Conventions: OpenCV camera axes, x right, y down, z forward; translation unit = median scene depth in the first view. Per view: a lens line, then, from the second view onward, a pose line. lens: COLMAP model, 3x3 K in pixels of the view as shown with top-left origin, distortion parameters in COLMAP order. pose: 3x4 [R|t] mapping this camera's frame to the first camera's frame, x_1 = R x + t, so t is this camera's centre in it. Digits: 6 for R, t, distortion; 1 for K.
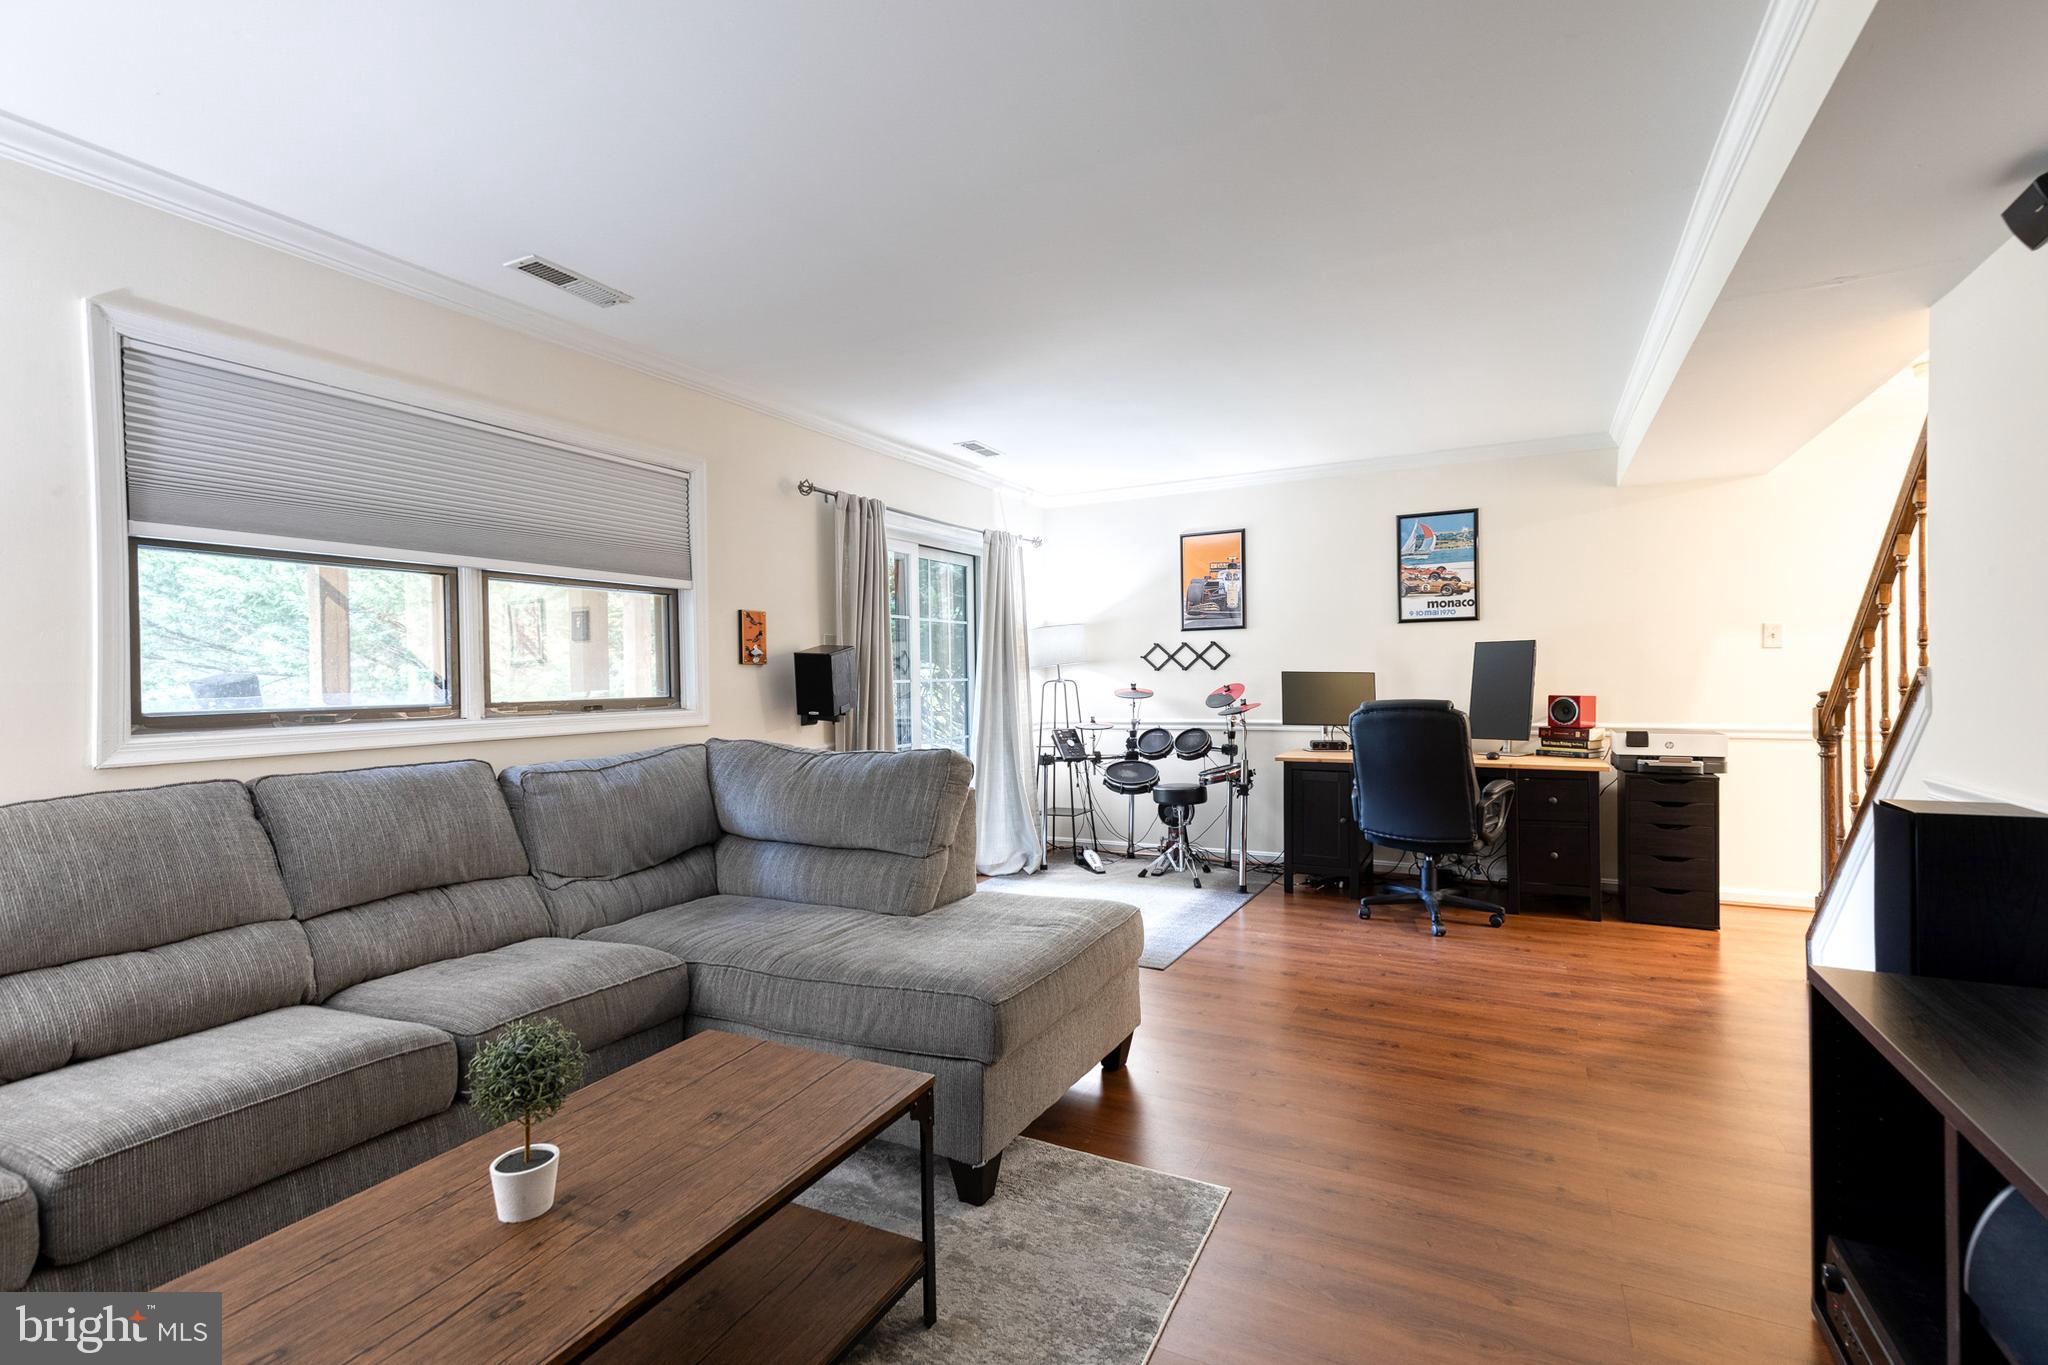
lens RADIAL K [[926.2, 0, 1046.2], [0, 926.2, 679.9], [0, 0, 1]] dist [0.004558, -0.000846]
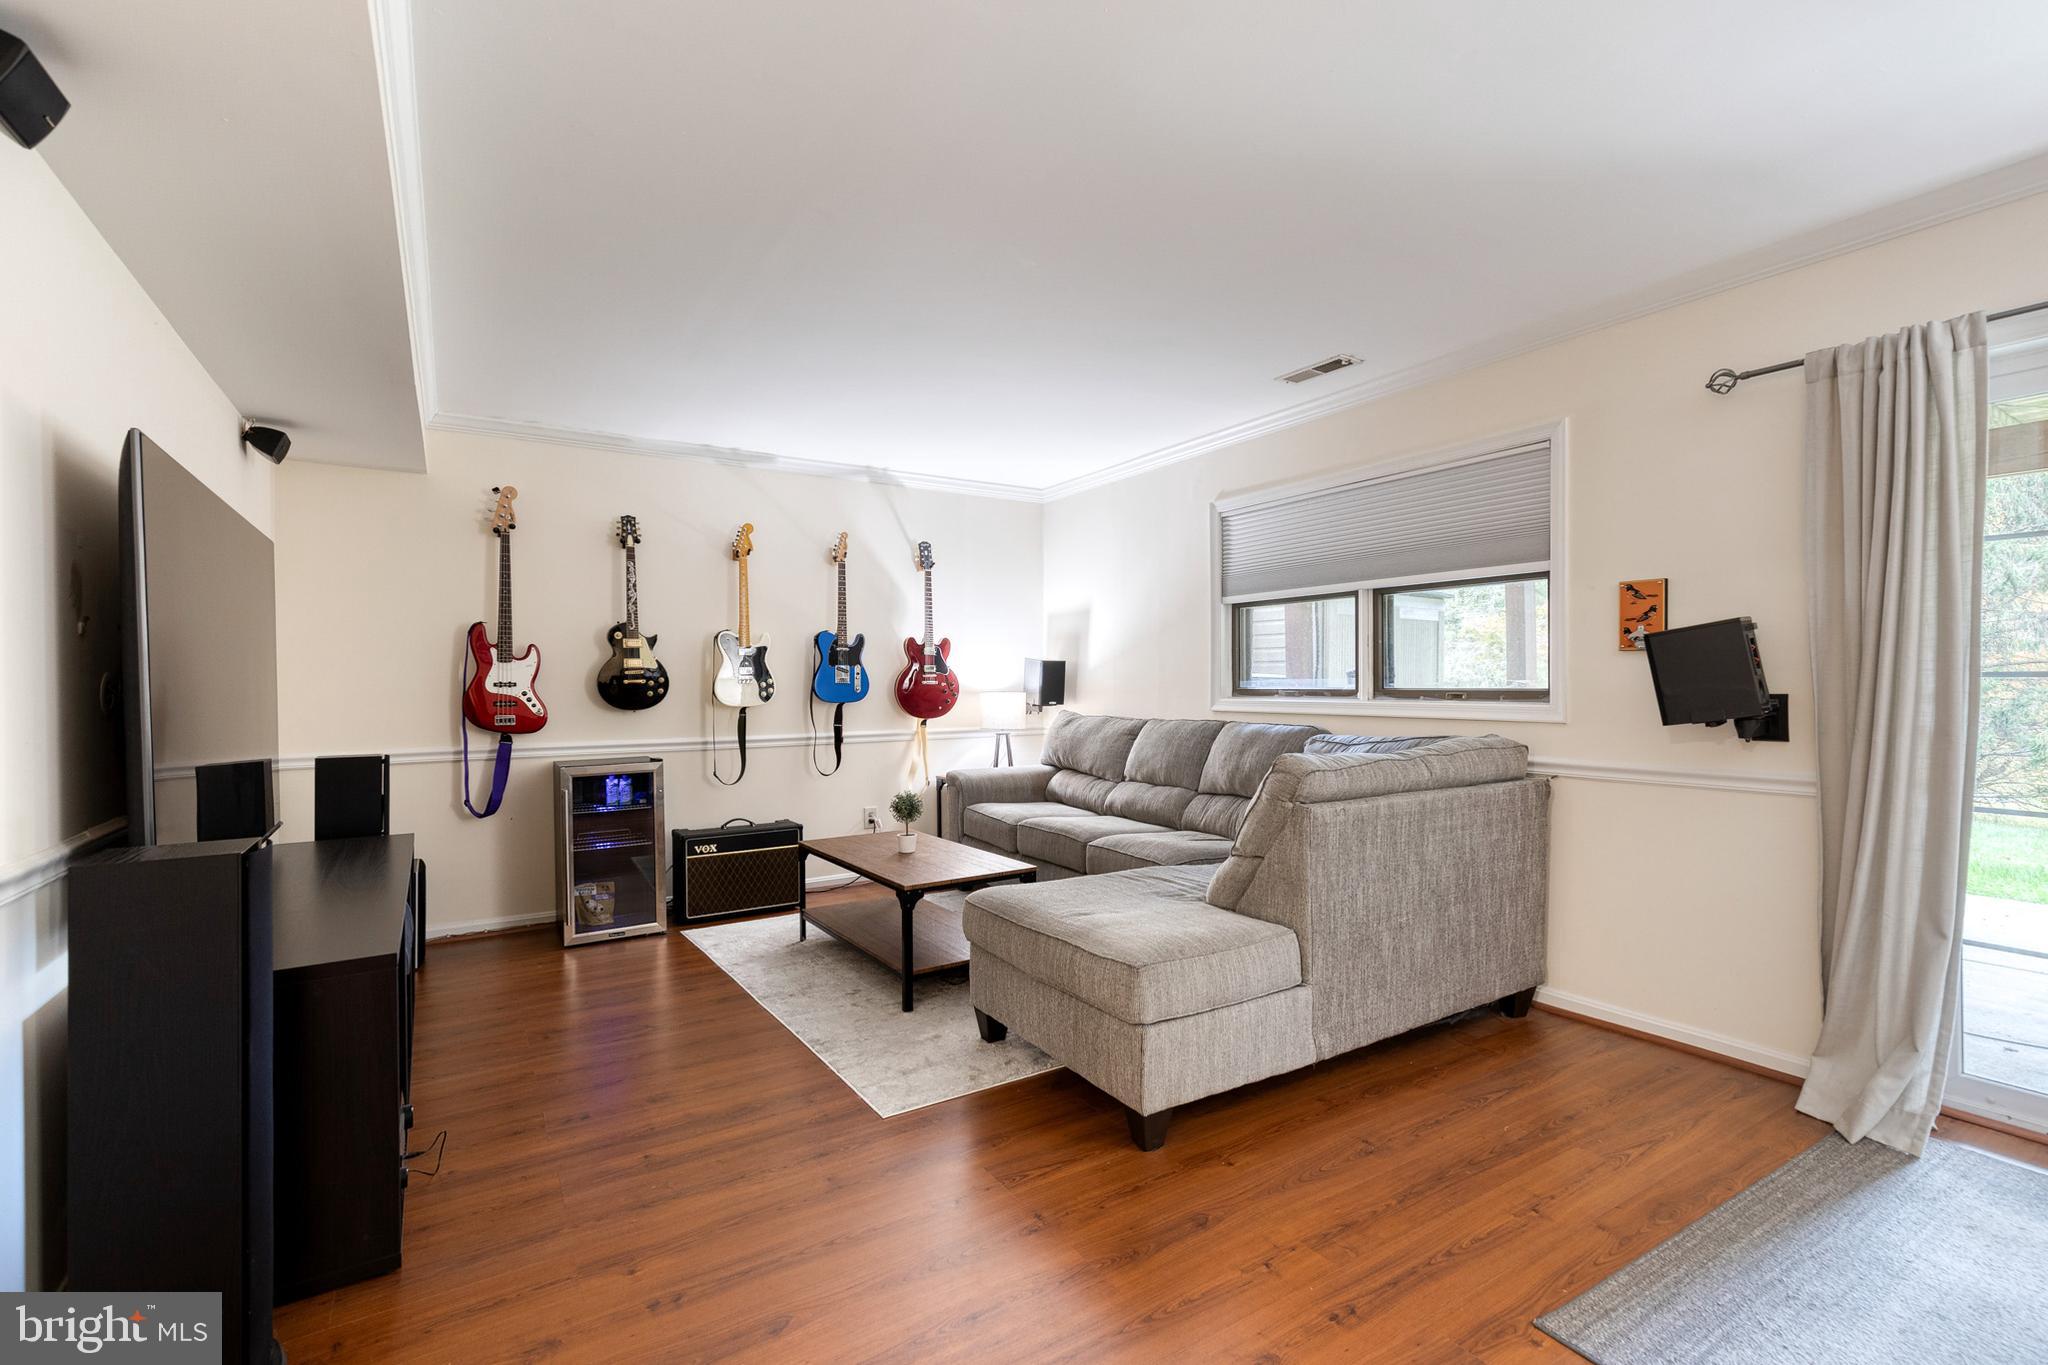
lens RADIAL K [[926.2, 0, 1046.2], [0, 926.2, 679.9], [0, 0, 1]] dist [0.004558, -0.000846]
pose [[-0.510006, 0.022298, -0.859882, 0.803478], [0.015728, 0.999739, 0.016596, -0.017520], [0.860027, -0.005060, -0.510223, 1.304678]]
